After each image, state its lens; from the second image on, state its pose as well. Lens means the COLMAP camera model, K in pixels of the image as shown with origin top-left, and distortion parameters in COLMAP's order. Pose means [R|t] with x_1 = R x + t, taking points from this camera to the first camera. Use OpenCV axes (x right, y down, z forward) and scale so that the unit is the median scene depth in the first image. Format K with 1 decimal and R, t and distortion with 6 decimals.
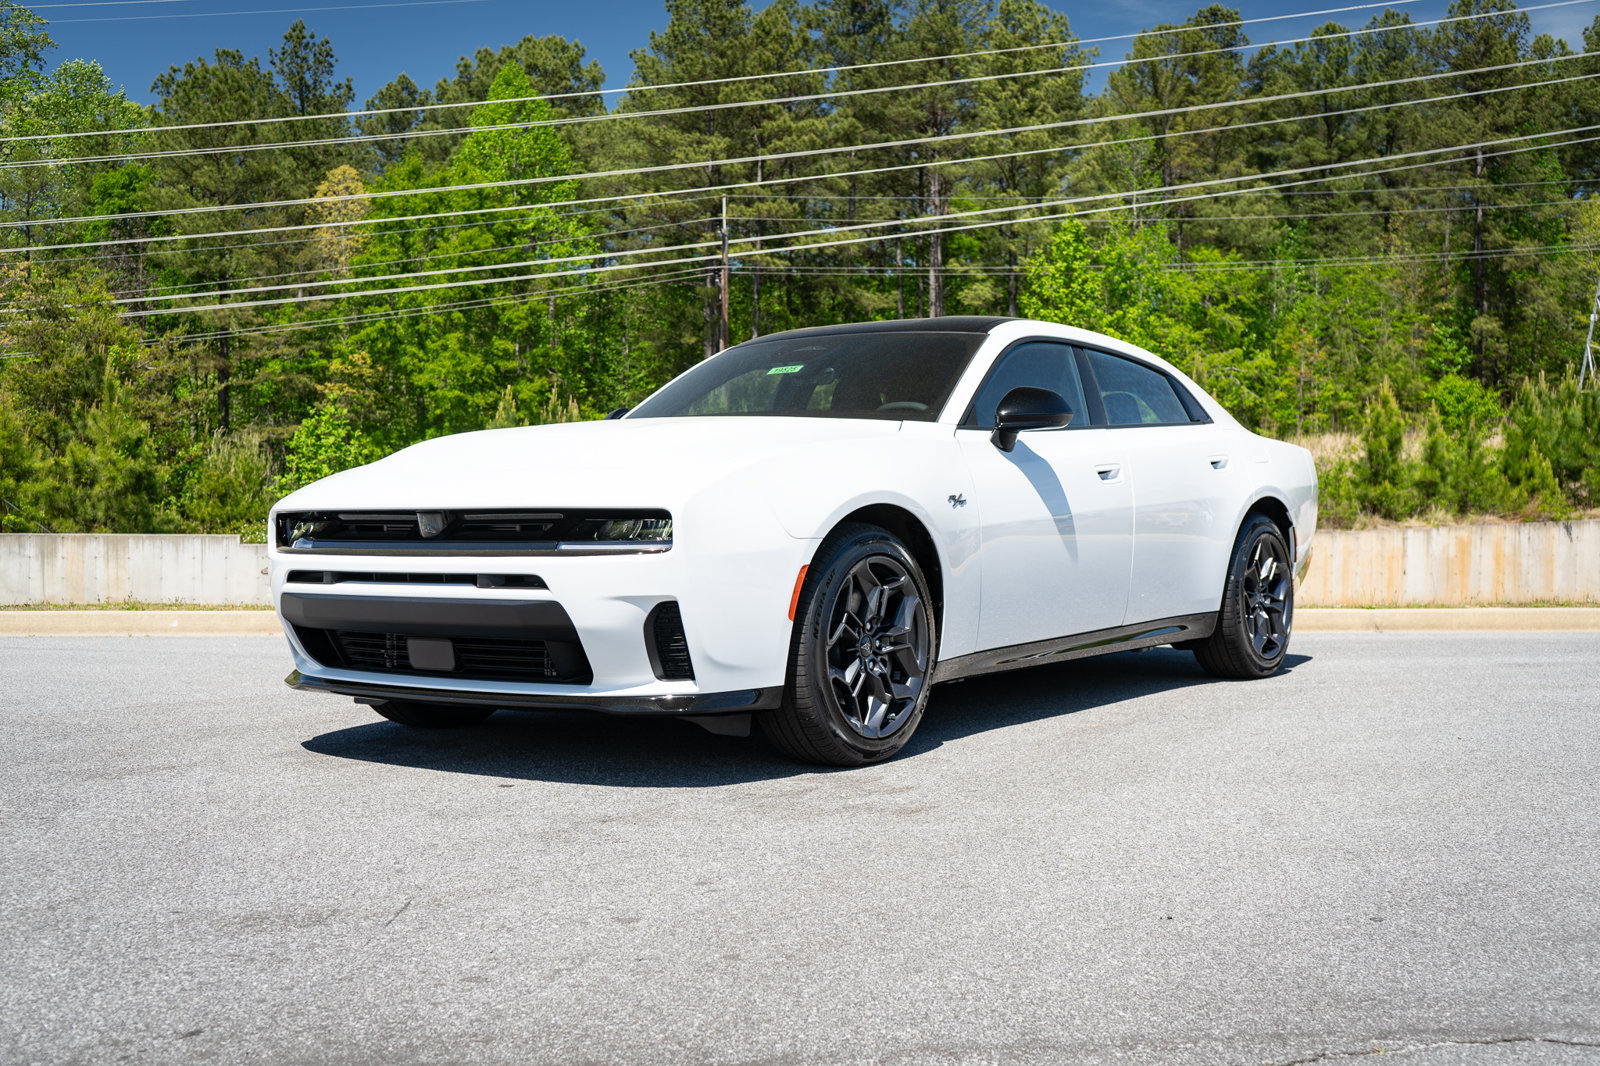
lens RADIAL K [[1911.2, 0, 798.0], [0, 1911.2, 563.7], [0, 0, 1]] dist [0.011481, 0.020127]
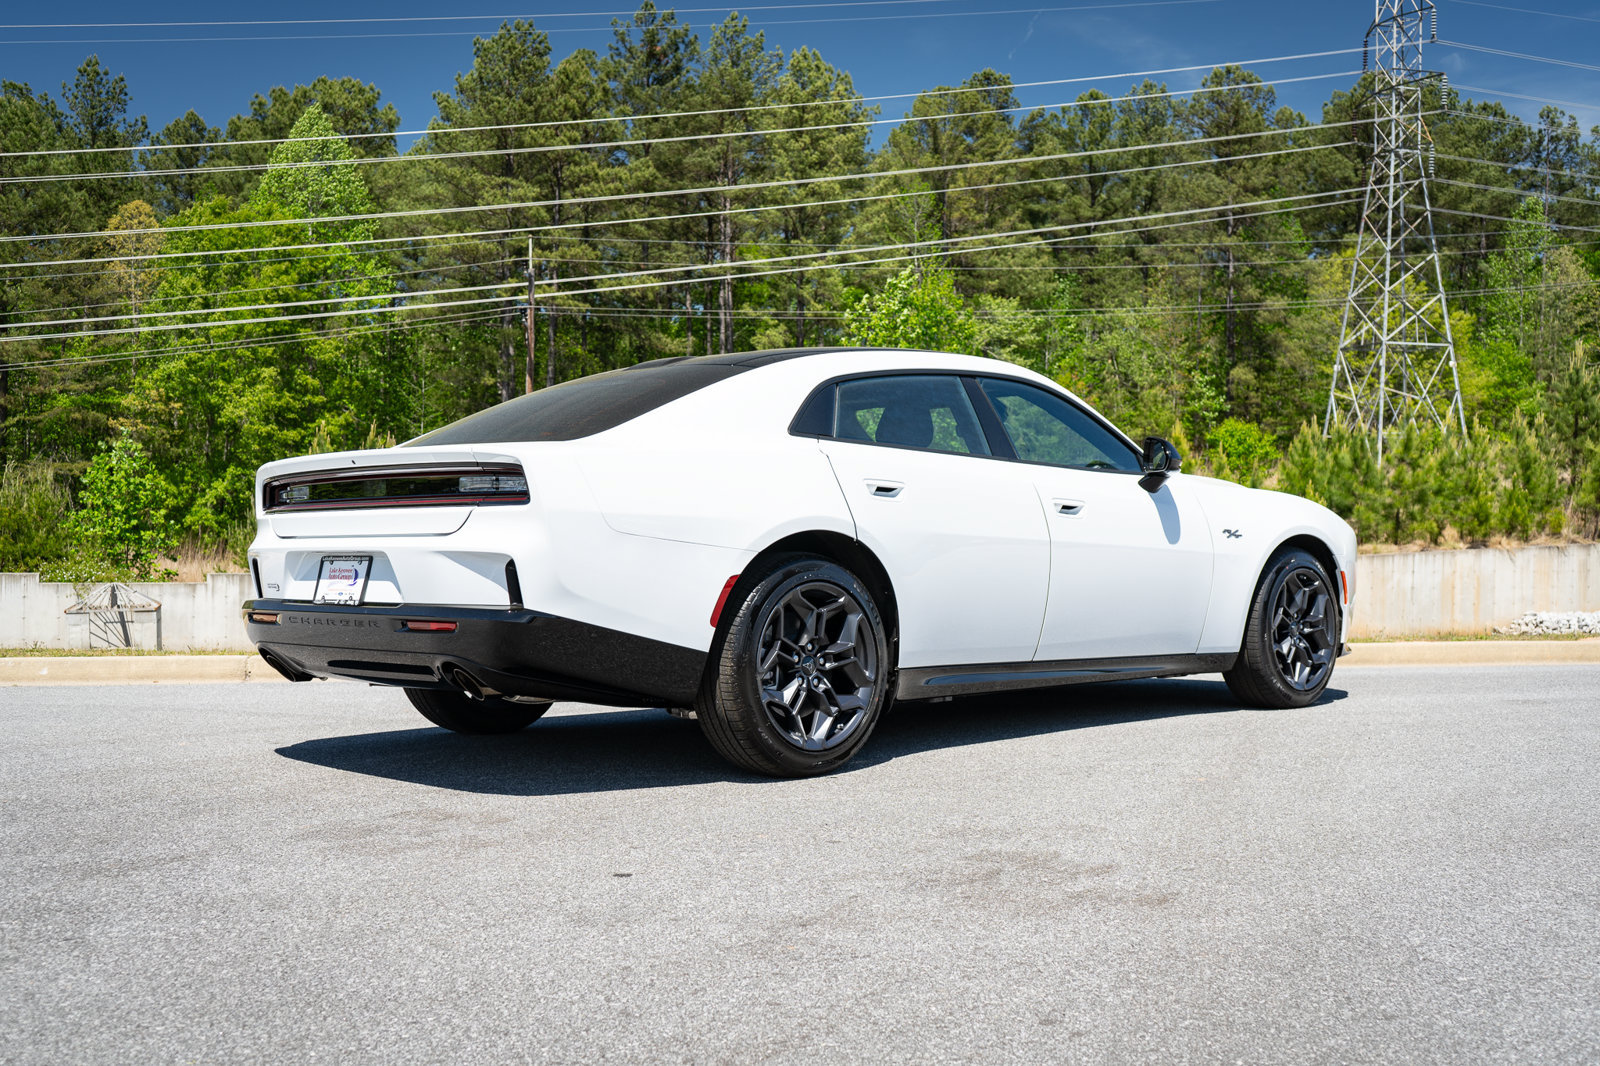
lens RADIAL K [[1833.4, 0, 800.0], [0, 1833.4, 533.0], [0, 0, 1]] dist [0.009028, 0.012980]
pose [[0.991450, -0.000150, 0.130485, -0.020530], [0.004821, 0.999359, -0.035479, -0.000305], [-0.130396, 0.035805, 0.990815, 0.020343]]
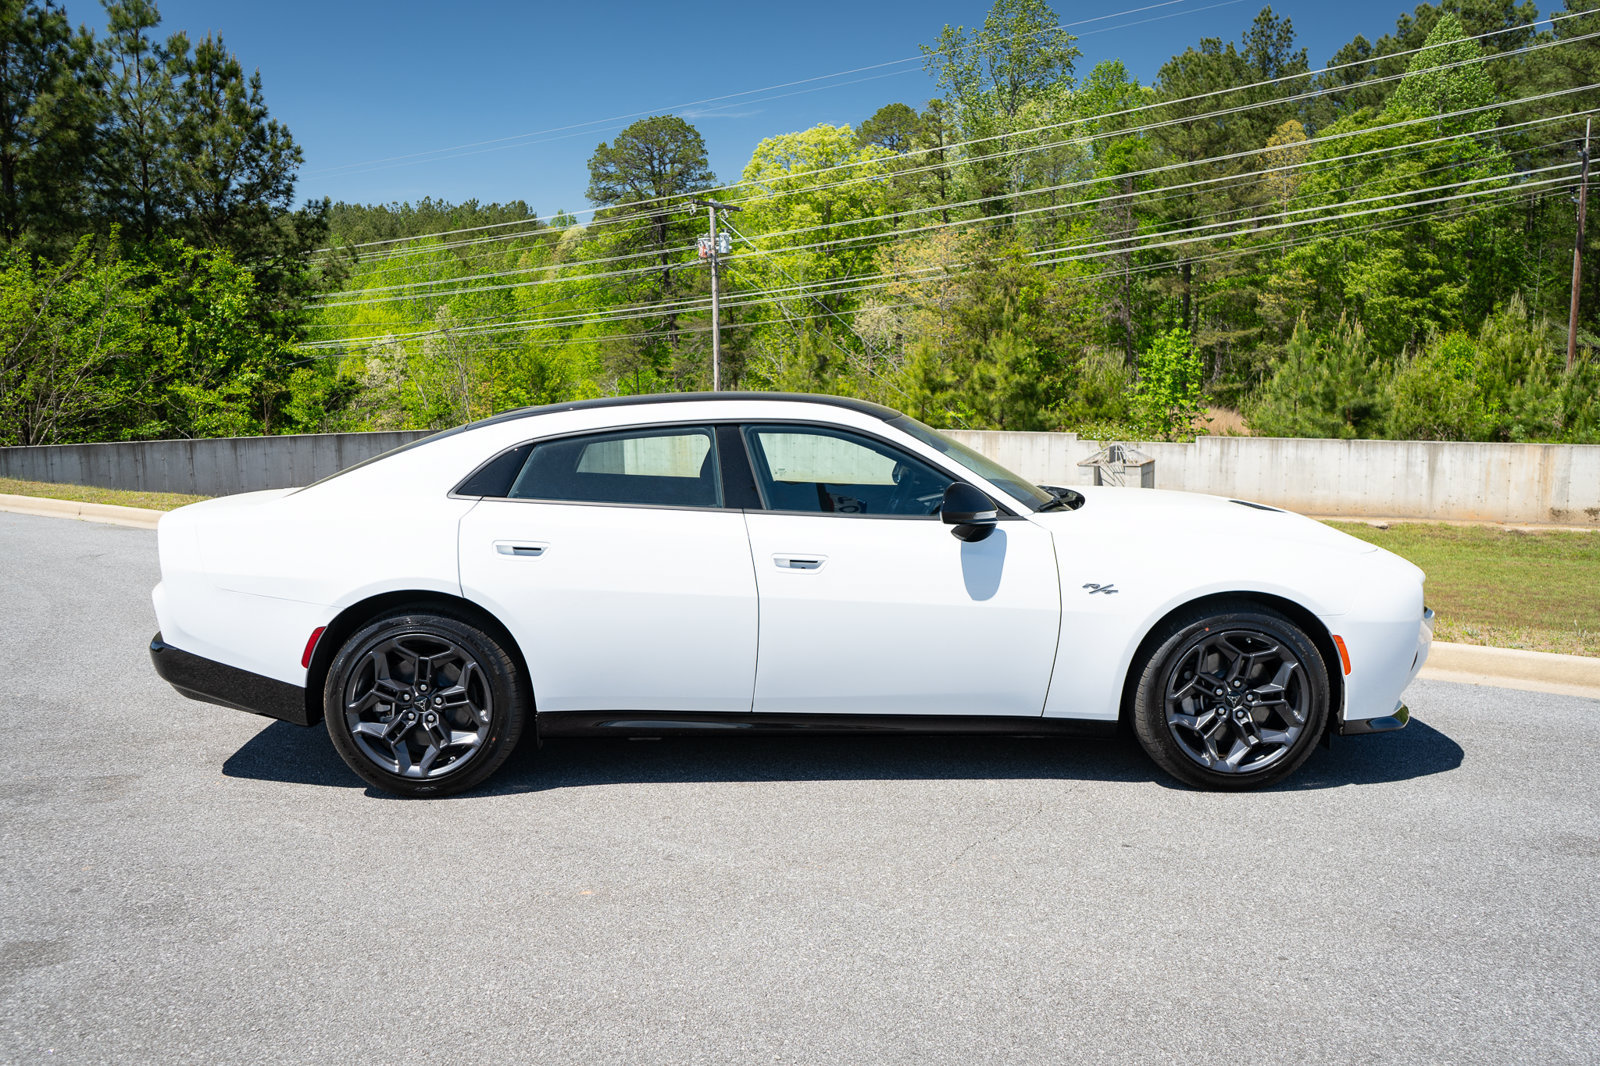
lens RADIAL K [[1392.2, 0, 800.0], [0, 1392.2, 533.0], [0, 0, 1]] dist [-0.018339, 0.031755]
pose [[0.791854, 0.068497, -0.606857, 0.088273], [-0.015207, 0.995594, 0.092531, -0.020249], [0.610521, -0.064042, 0.789407, 0.078684]]
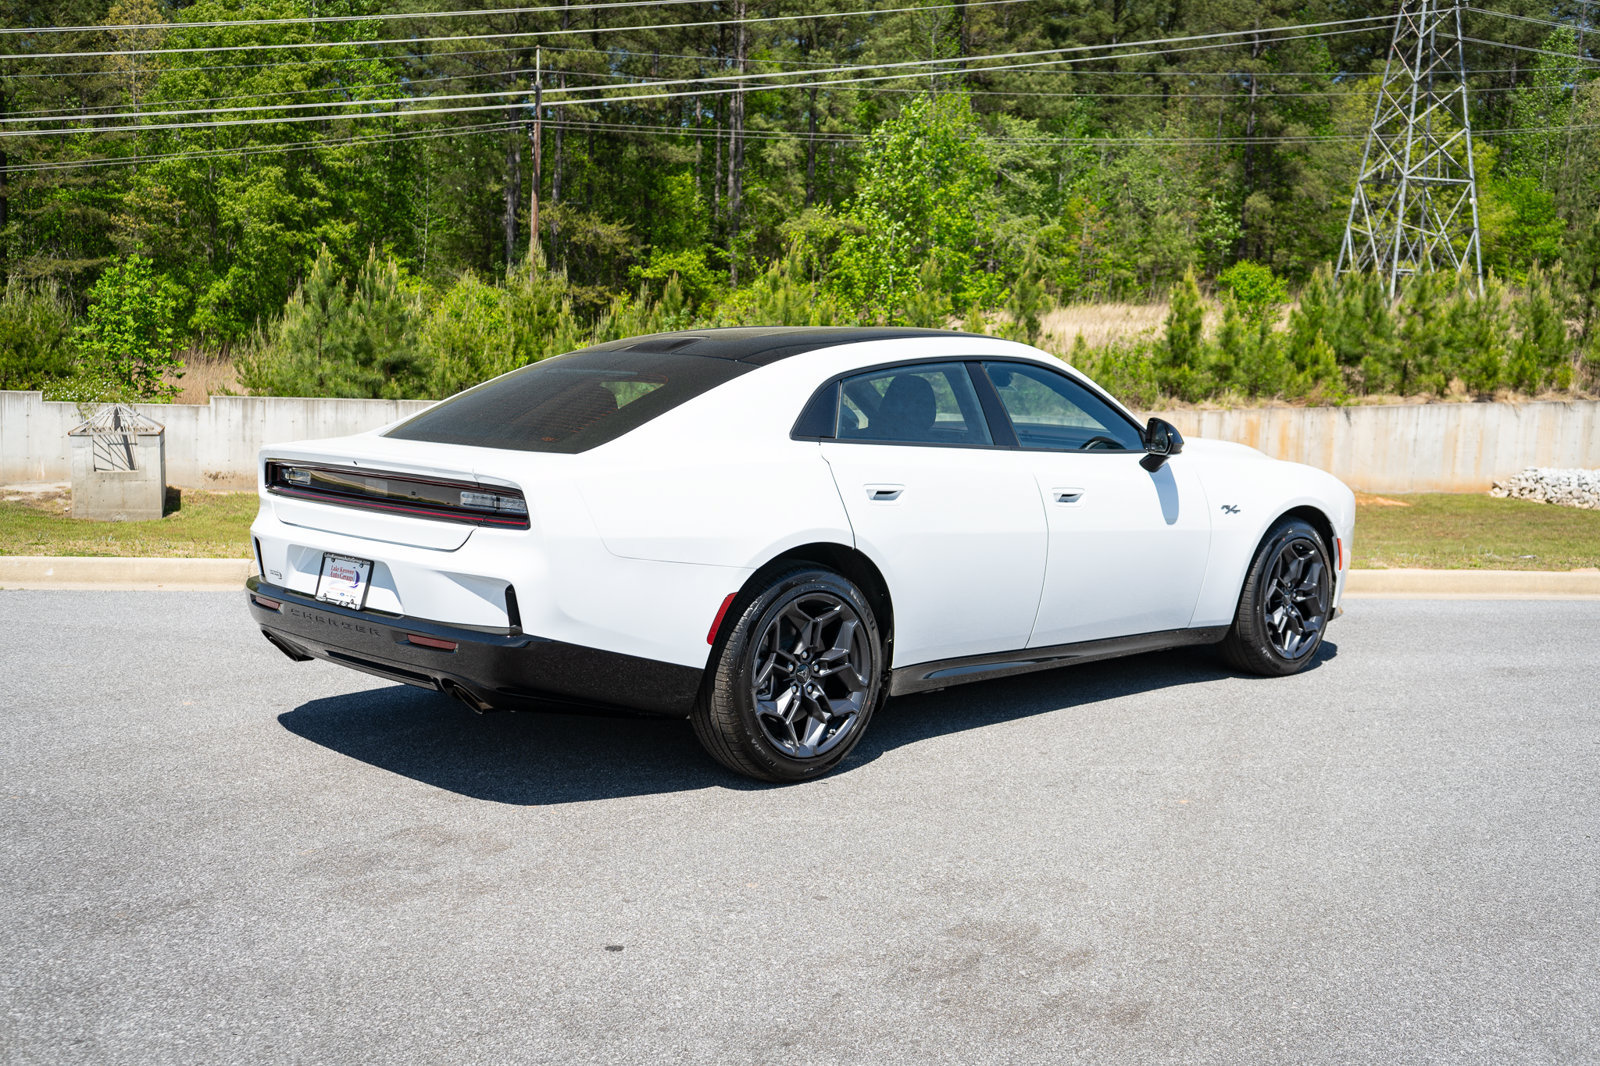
lens RADIAL K [[1833.4, 0, 800.0], [0, 1833.4, 533.0], [0, 0, 1]] dist [0.009028, 0.012980]
pose [[0.991404, 0.015644, 0.129894, -0.020491], [-0.025763, 0.996730, 0.076593, -0.015549], [-0.128271, -0.079281, 0.988565, 0.019809]]
